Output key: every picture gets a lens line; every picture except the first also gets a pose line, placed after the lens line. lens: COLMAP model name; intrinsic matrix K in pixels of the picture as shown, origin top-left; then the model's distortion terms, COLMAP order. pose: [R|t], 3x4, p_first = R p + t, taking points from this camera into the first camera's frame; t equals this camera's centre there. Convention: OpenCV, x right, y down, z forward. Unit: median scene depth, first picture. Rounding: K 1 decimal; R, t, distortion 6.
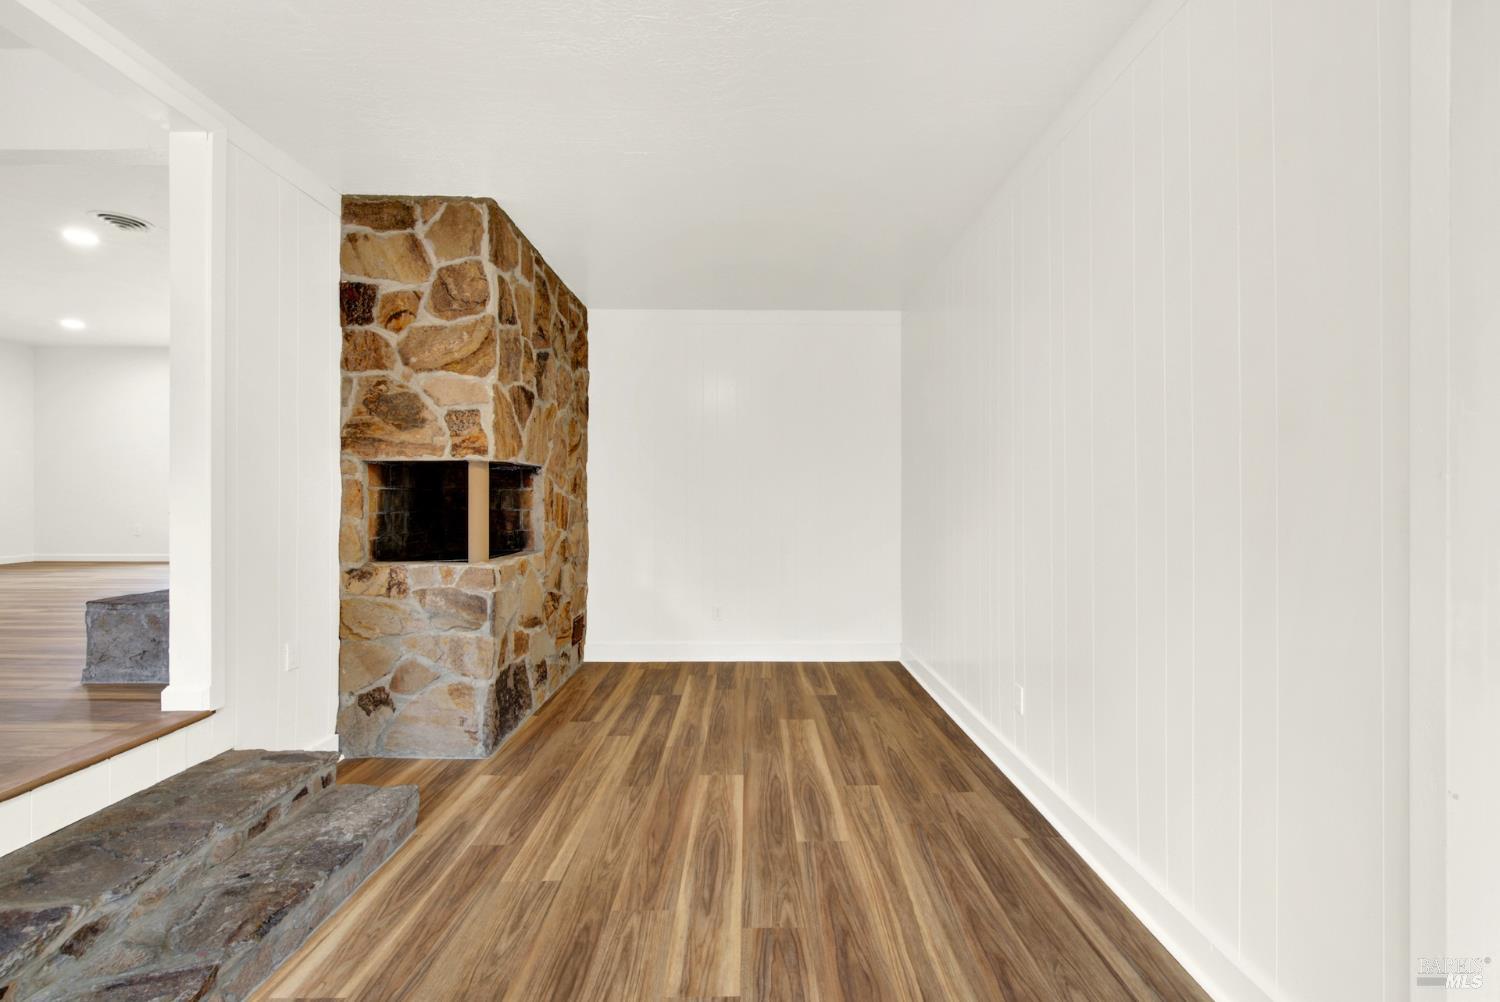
lens RADIAL K [[621.4, 0, 750.0], [0, 621.4, 501.0], [0, 0, 1]] dist [0.001312, -0.003242]
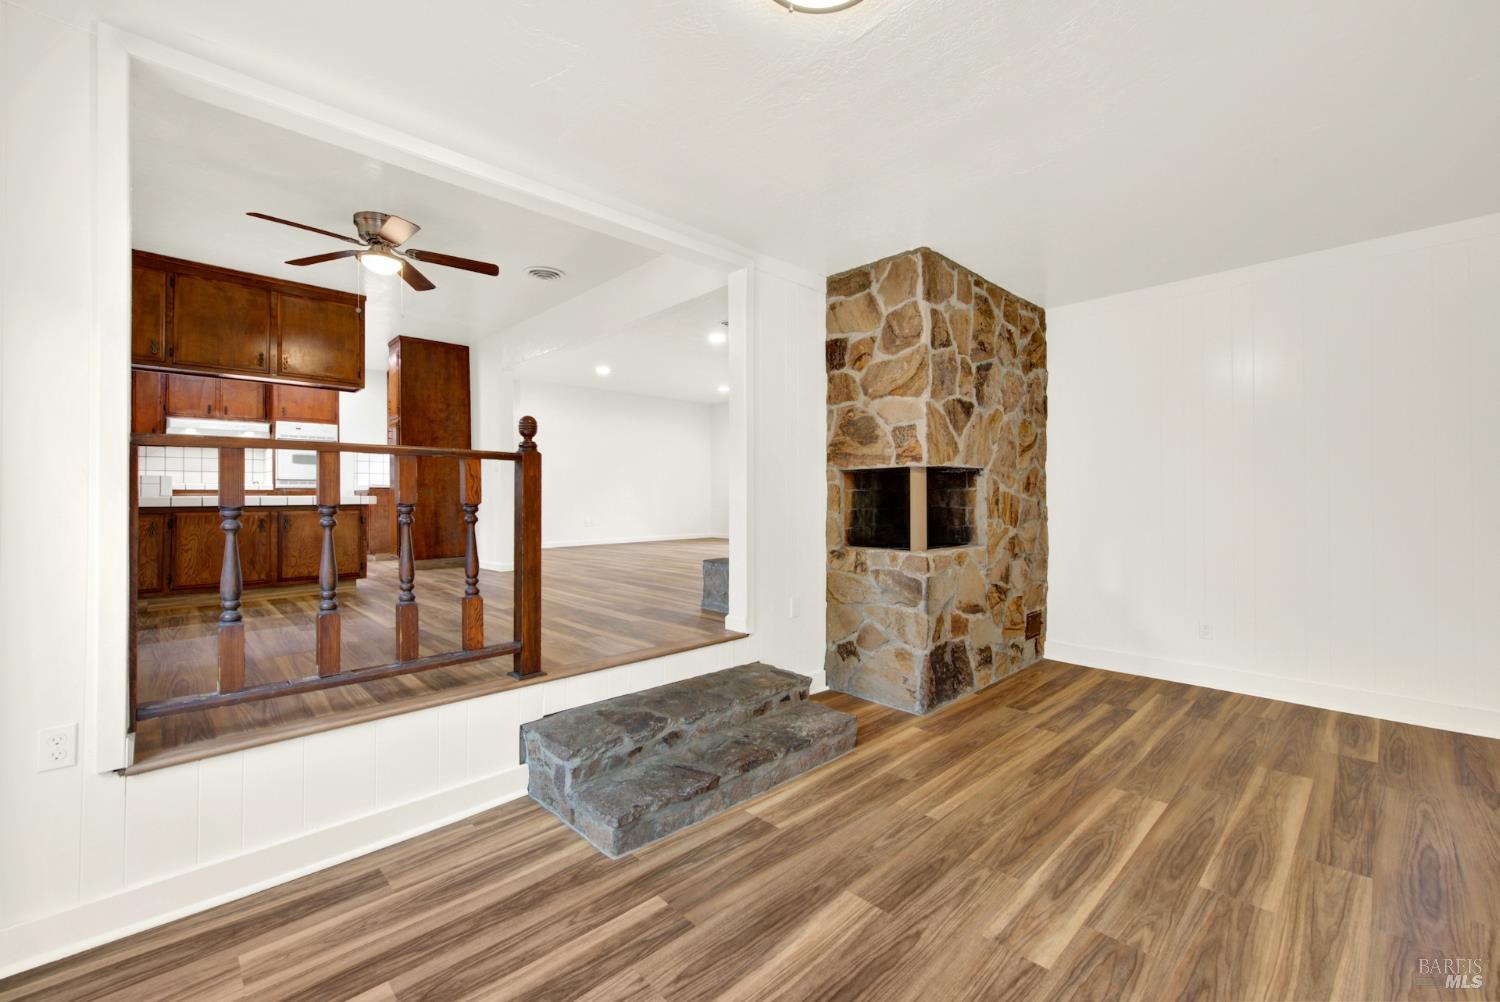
lens RADIAL K [[616.6, 0, 760.1], [0, 616.6, 491.4], [0, 0, 1]] dist [0.008345, -0.006299]
pose [[0.691260, -0.012399, -0.722500, 0.219205], [0.003651, 0.999900, -0.013667, -0.001455], [0.722597, 0.006810, 0.691236, -0.045348]]
